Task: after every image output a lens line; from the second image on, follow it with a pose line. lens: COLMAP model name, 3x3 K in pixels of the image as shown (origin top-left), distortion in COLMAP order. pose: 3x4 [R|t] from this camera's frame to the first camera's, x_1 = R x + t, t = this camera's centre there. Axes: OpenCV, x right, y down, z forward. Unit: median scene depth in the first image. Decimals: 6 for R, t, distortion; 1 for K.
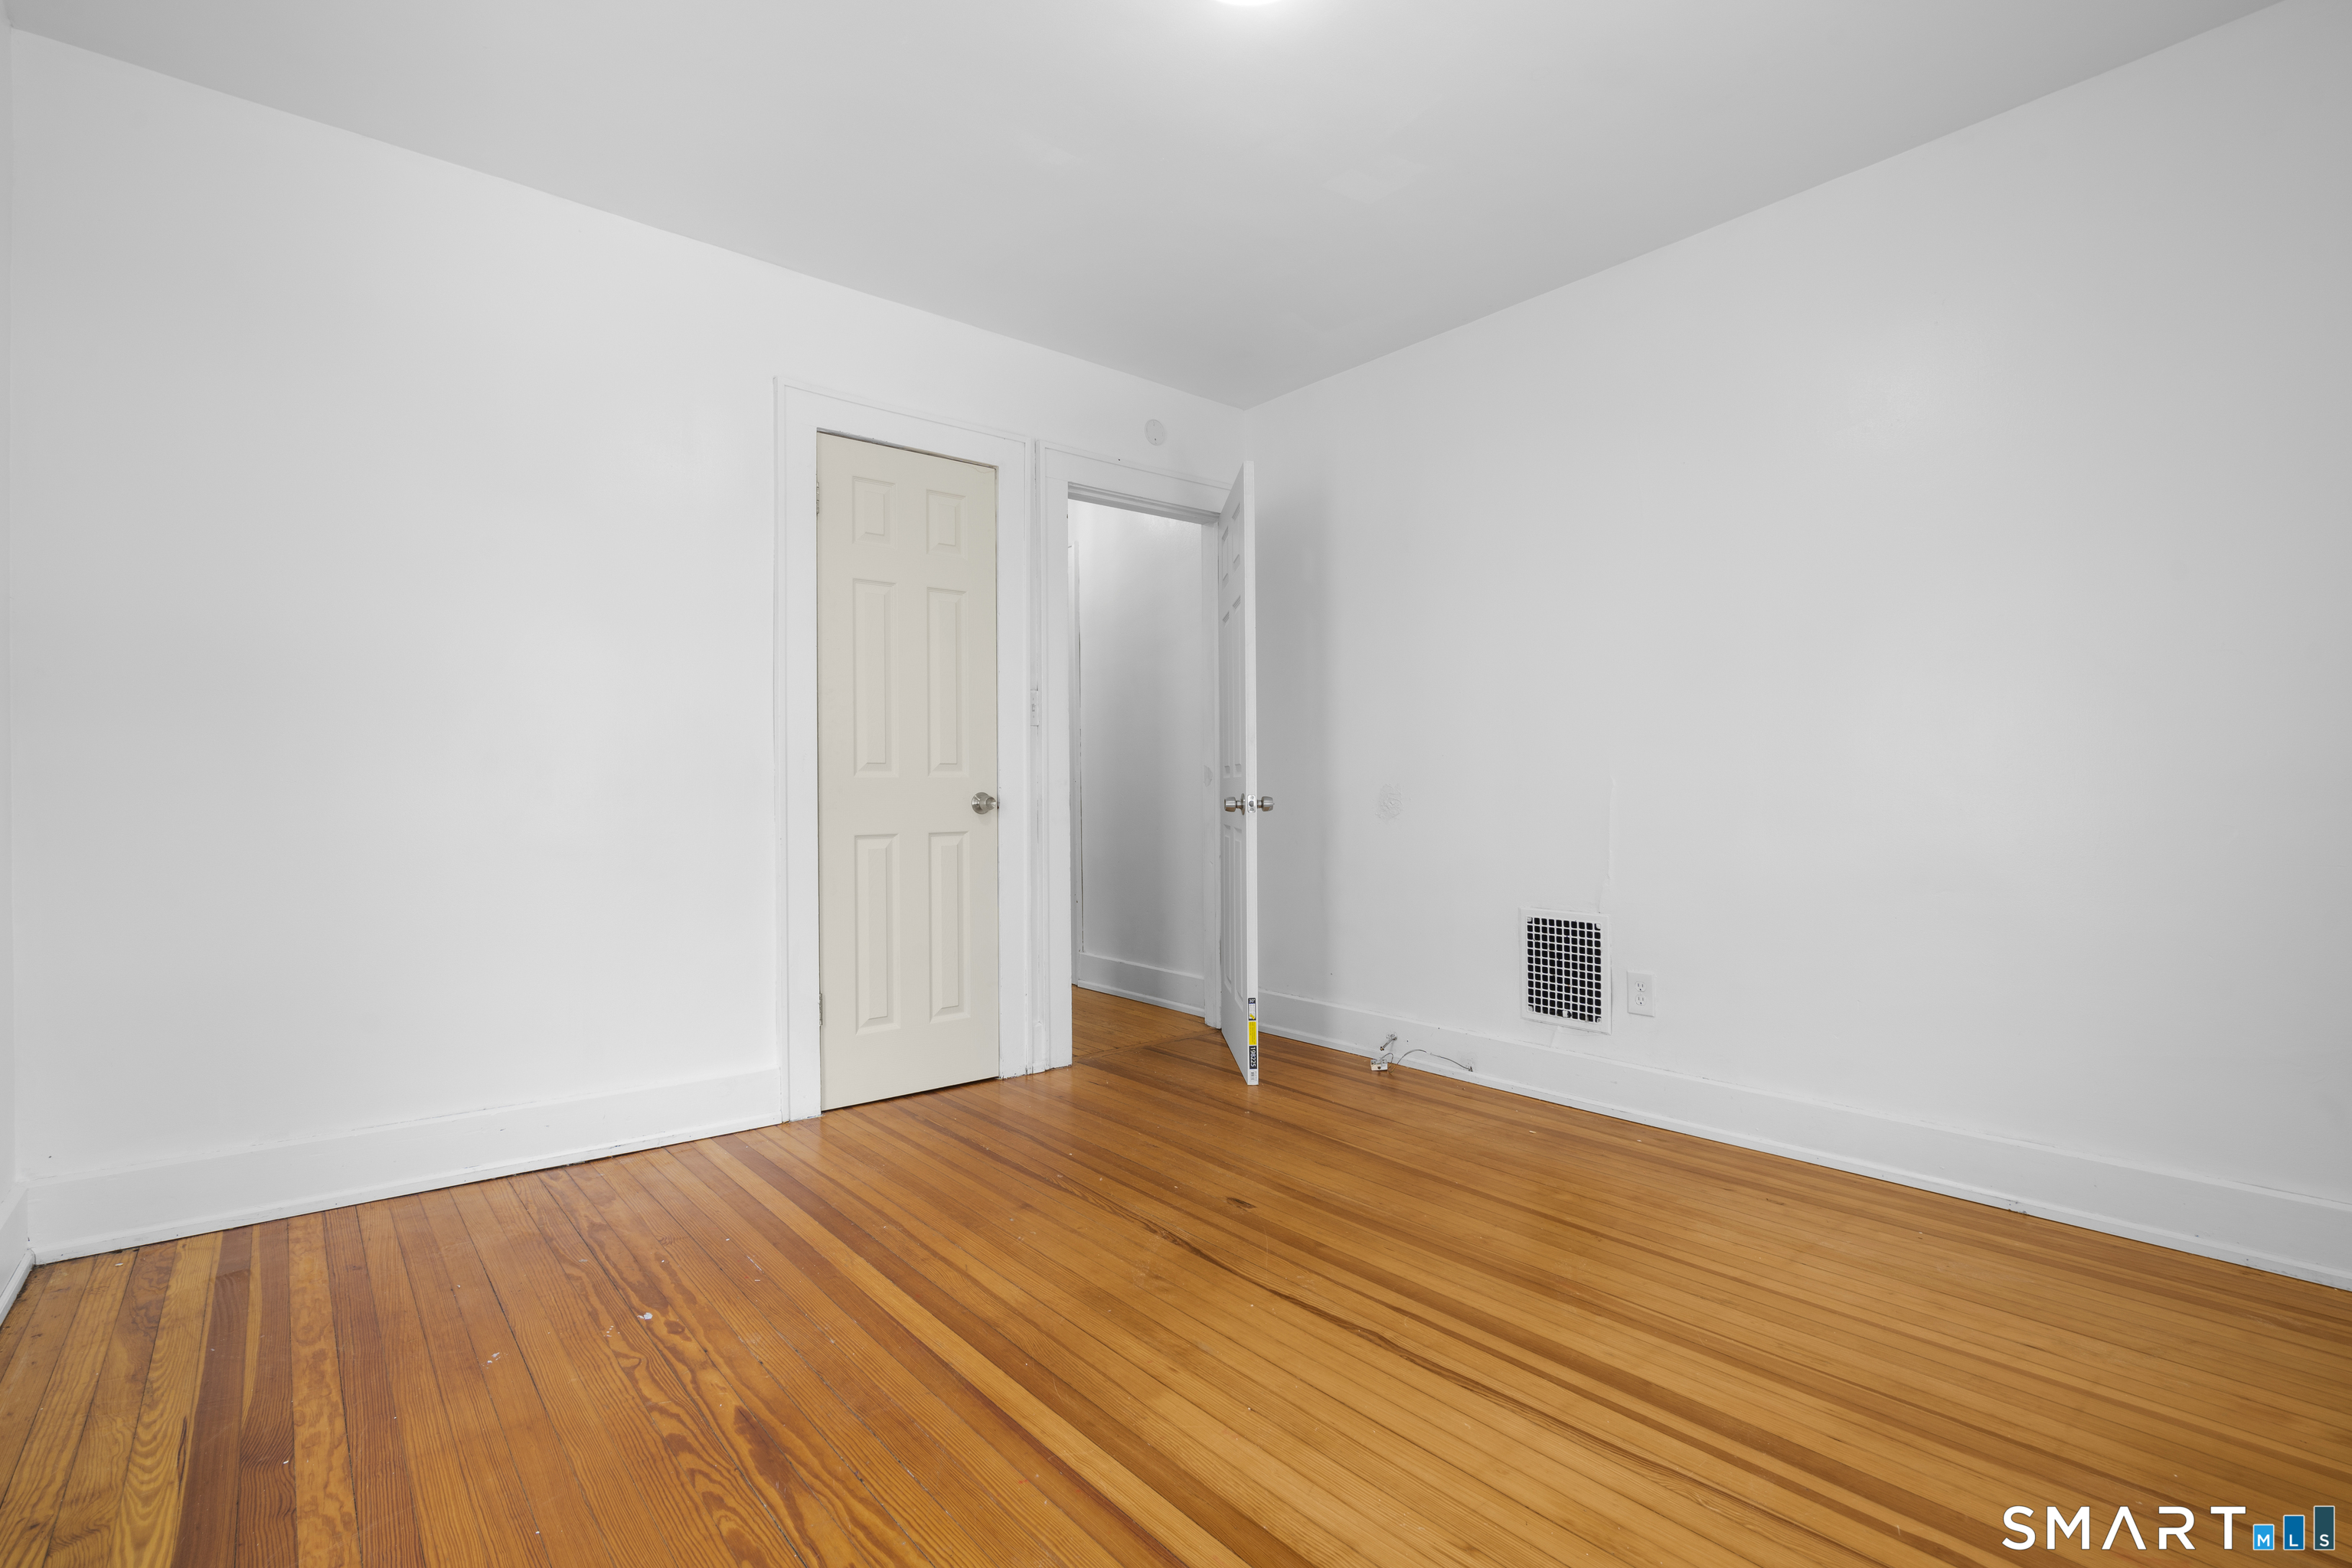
lens RADIAL K [[1079.4, 0, 1169.2], [0, 1079.4, 783.5], [0, 0, 1]] dist [-0.001723, 0.000838]
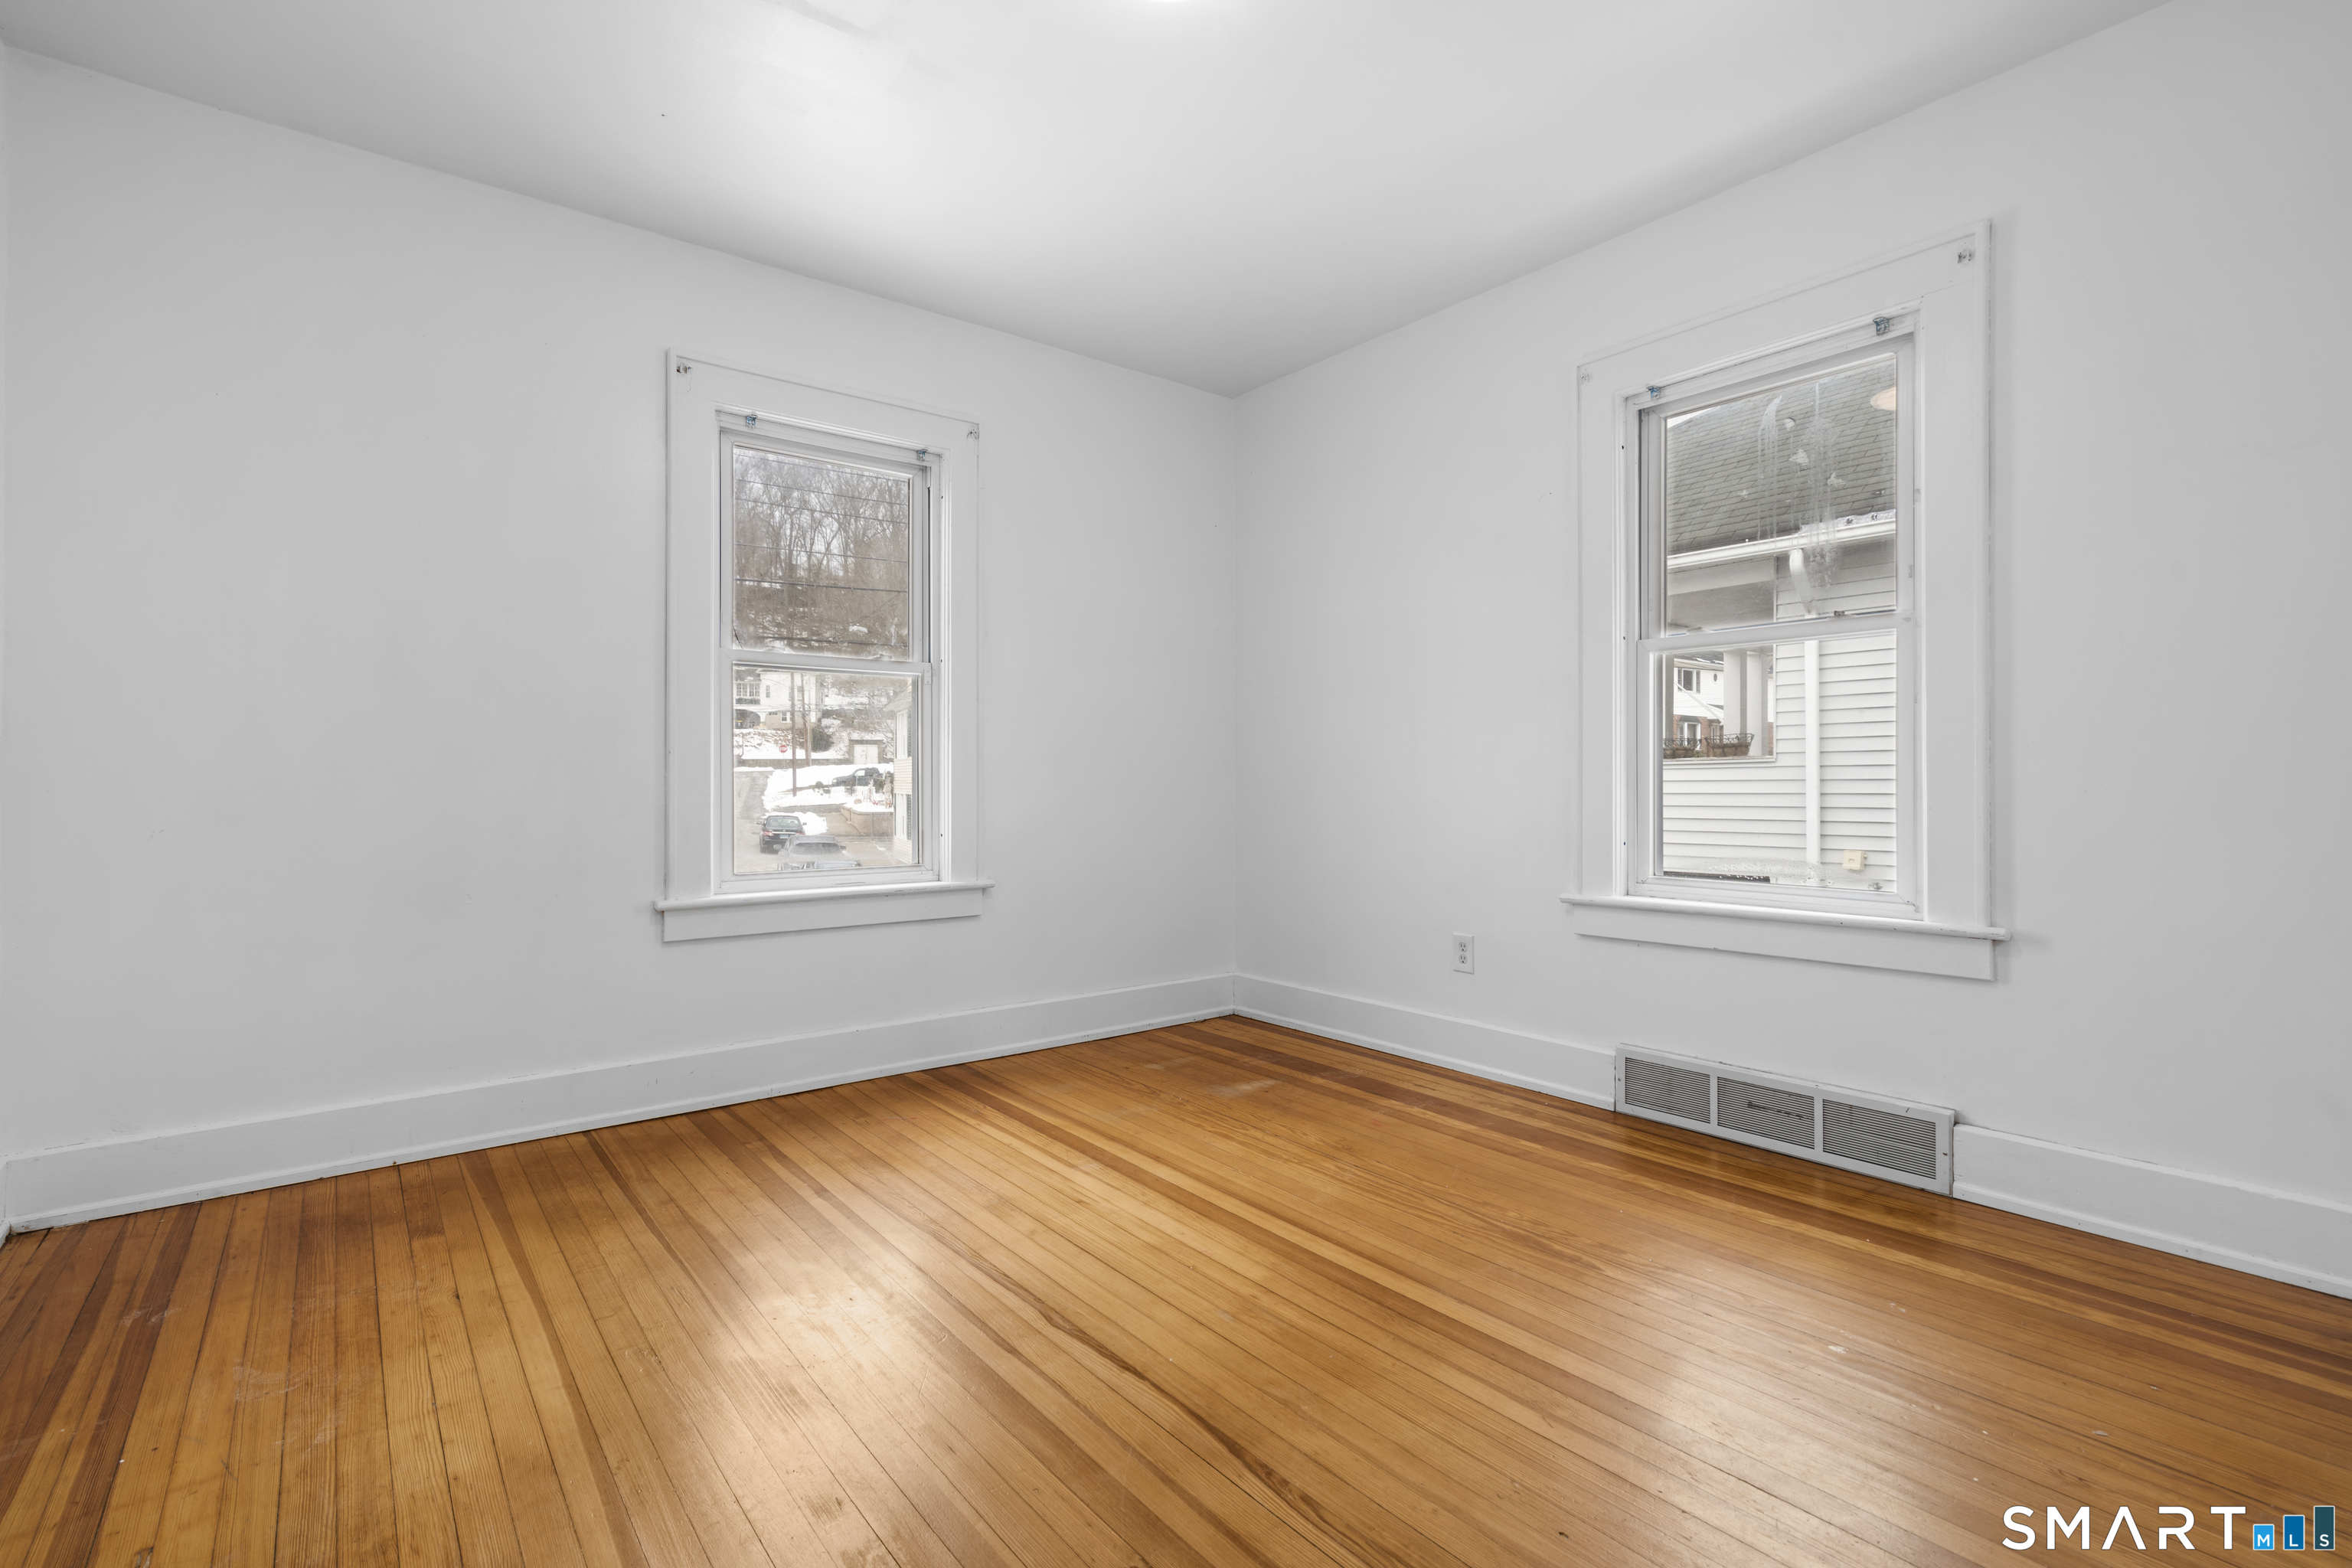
lens RADIAL K [[1079.4, 0, 1169.2], [0, 1079.4, 783.5], [0, 0, 1]] dist [-0.001723, 0.000838]
pose [[-0.999568, 0.005827, 0.028808, 0.053058], [0.005699, 0.999973, -0.004539, 0.018051], [-0.028834, -0.004373, -0.999575, 1.995036]]
